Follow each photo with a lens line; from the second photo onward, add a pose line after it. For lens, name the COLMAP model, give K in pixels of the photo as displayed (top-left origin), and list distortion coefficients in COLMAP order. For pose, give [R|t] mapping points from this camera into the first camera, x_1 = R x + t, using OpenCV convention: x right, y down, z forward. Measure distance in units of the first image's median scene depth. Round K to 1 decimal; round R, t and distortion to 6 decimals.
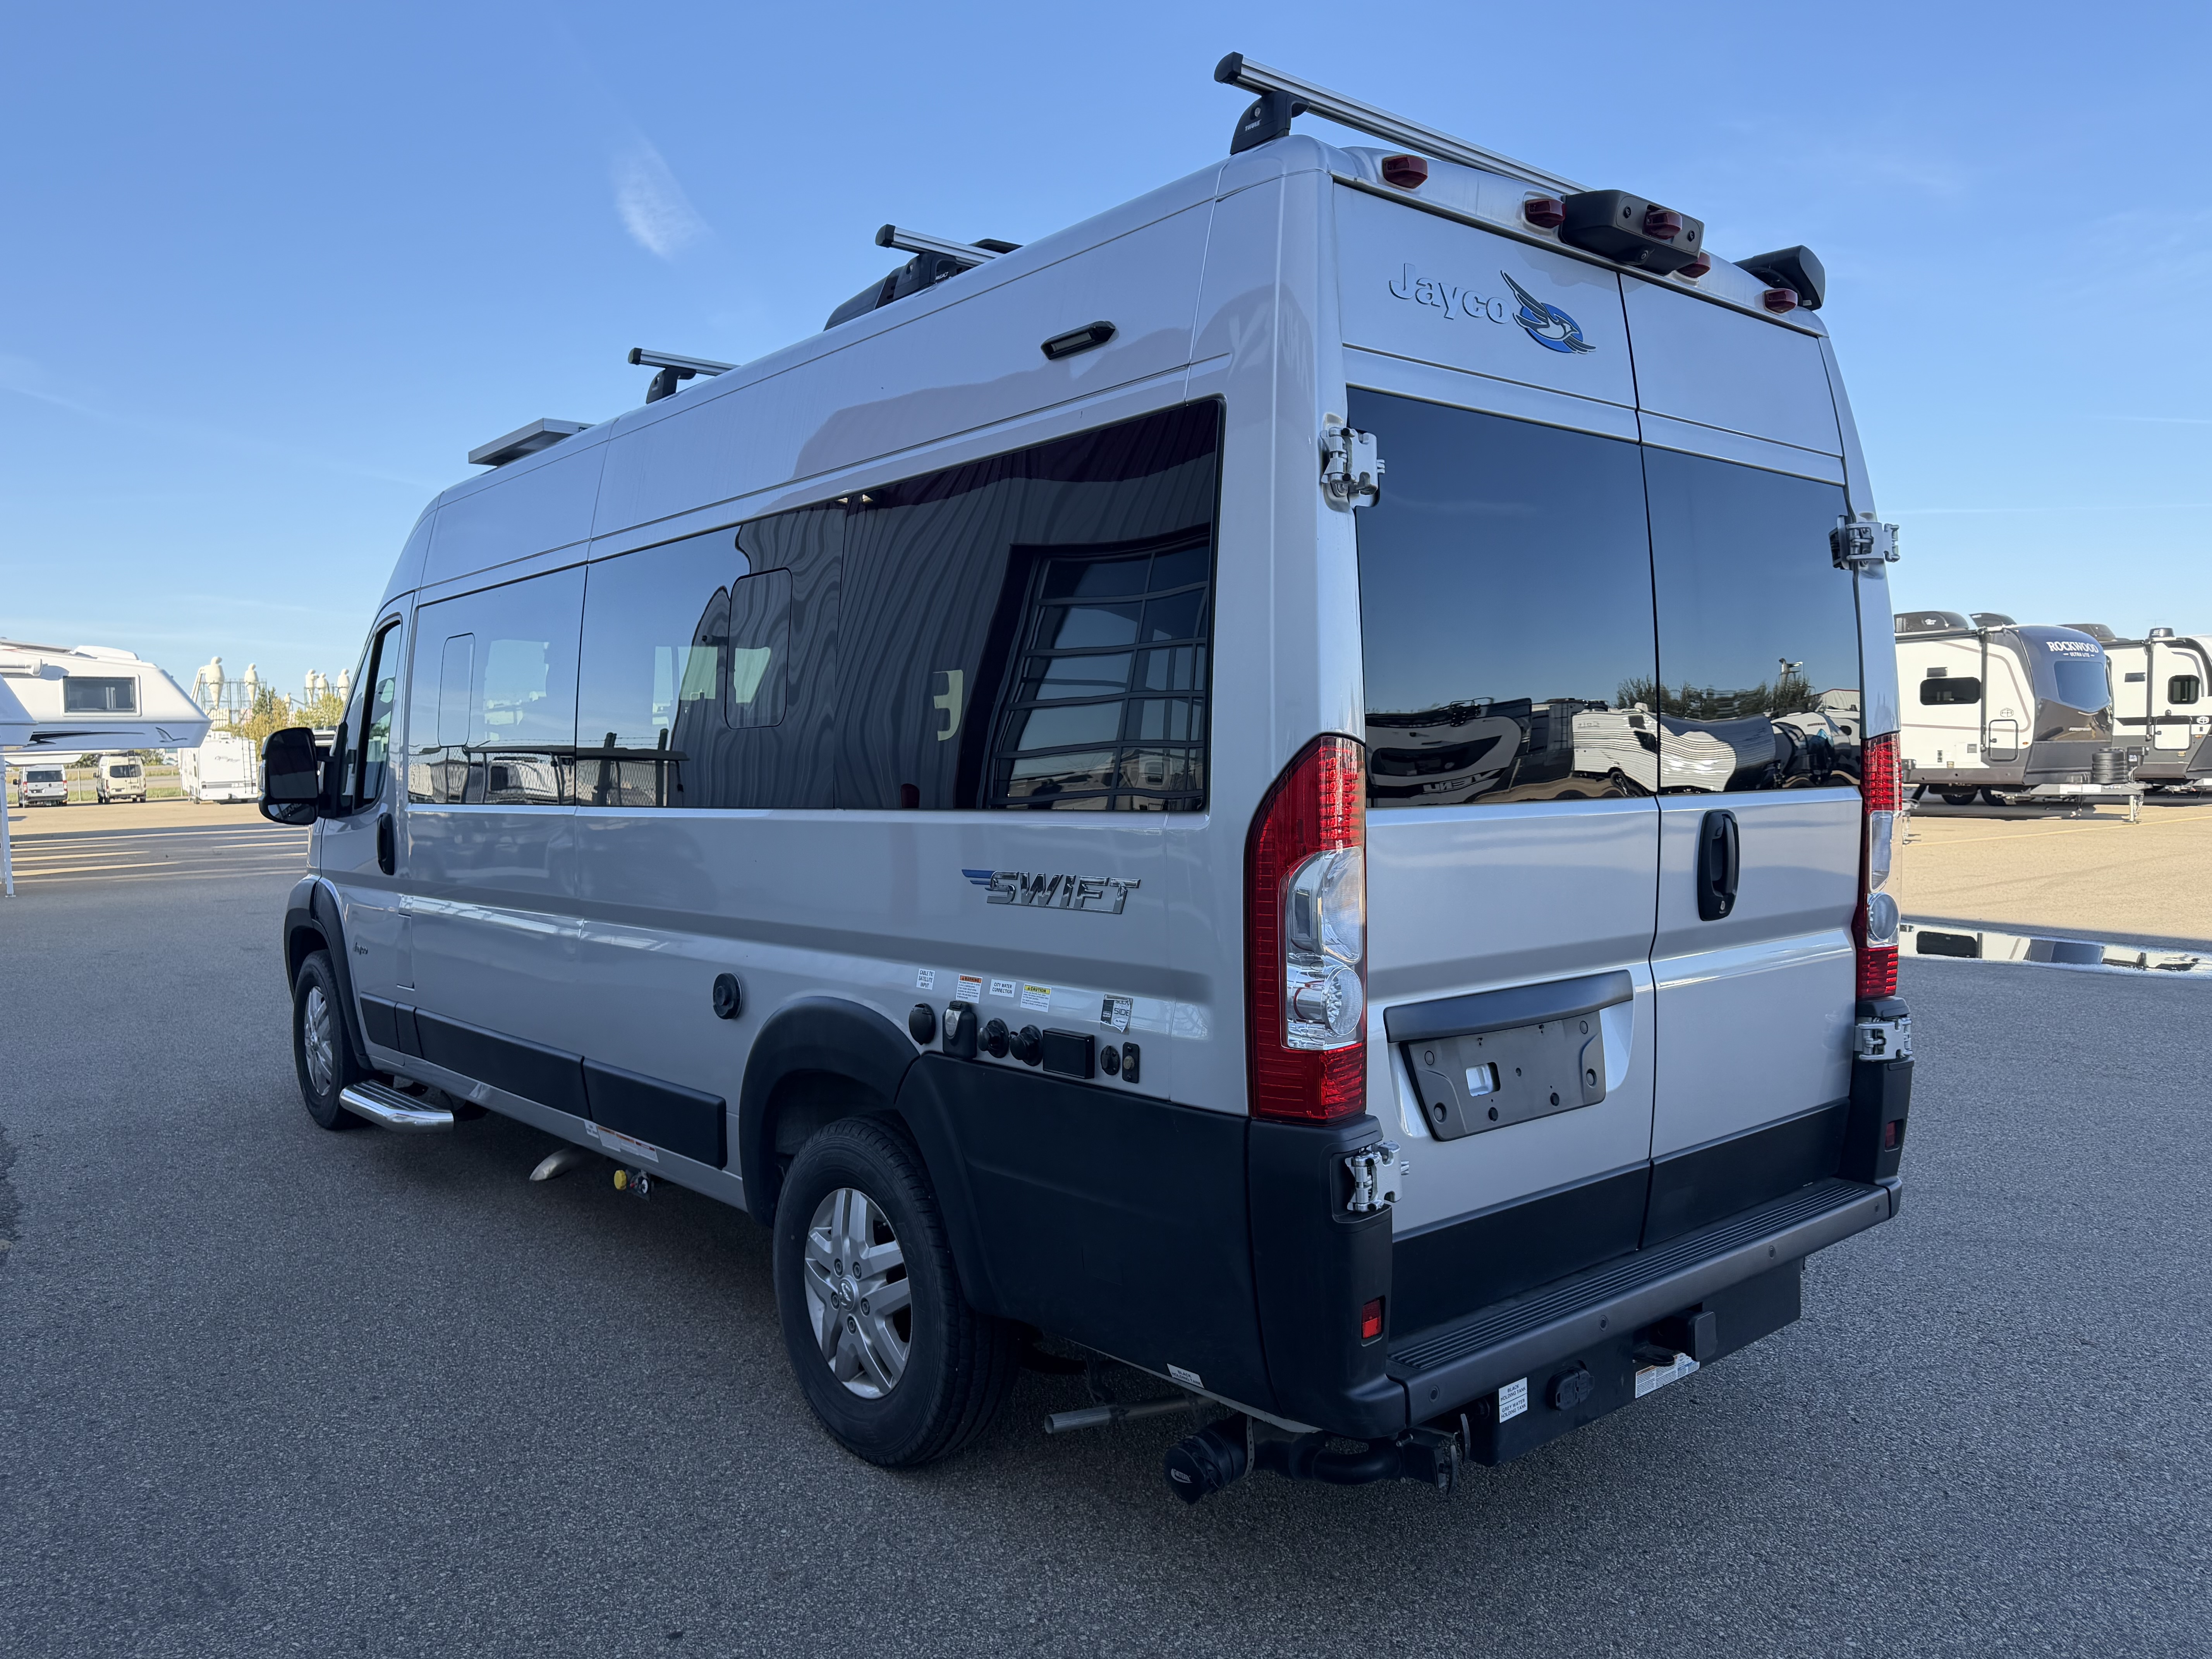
lens RADIAL K [[1641.0, 0, 1105.7], [0, 1641.0, 840.0], [0, 0, 1]] dist [0.008636, 0.001042]
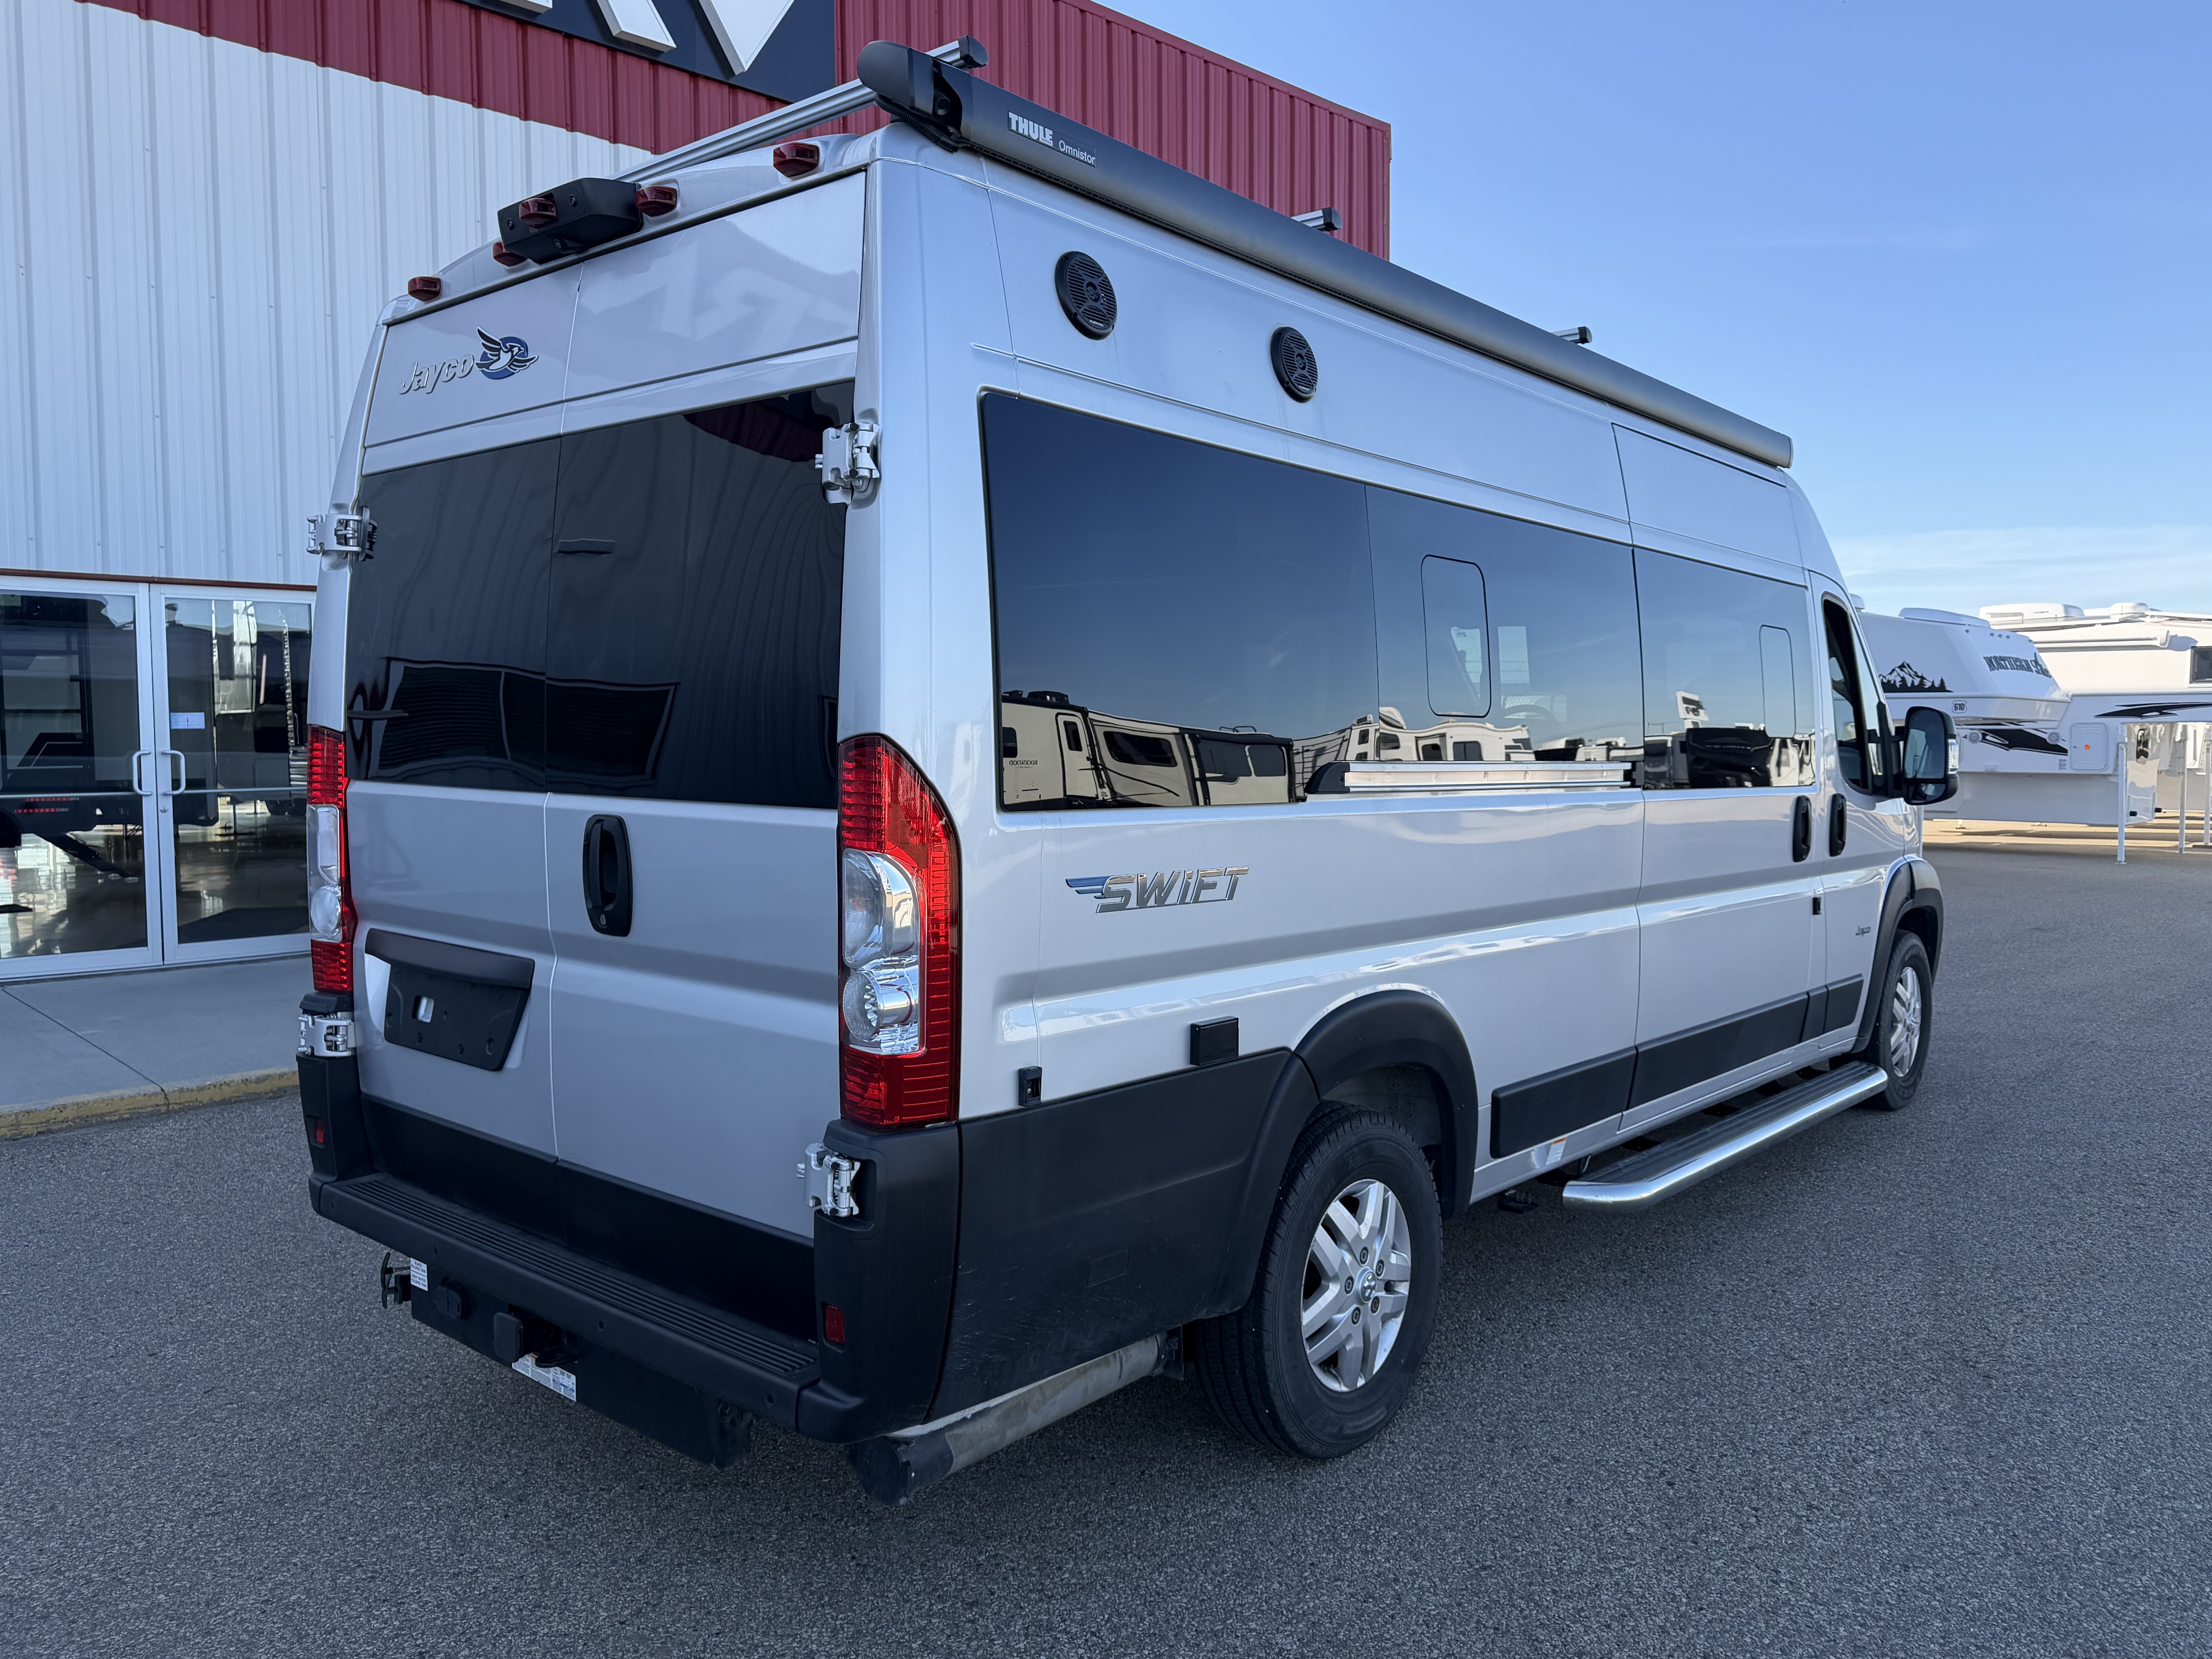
lens RADIAL K [[1641.0, 0, 1106.9], [0, 1641.0, 821.2], [0, 0, 1]] dist [0.008636, 0.001042]
pose [[0.149218, 0.074155, -0.986020, 1.259205], [-0.065029, 0.995761, 0.065047, -0.088118], [0.986664, 0.054414, 0.153408, 1.090715]]
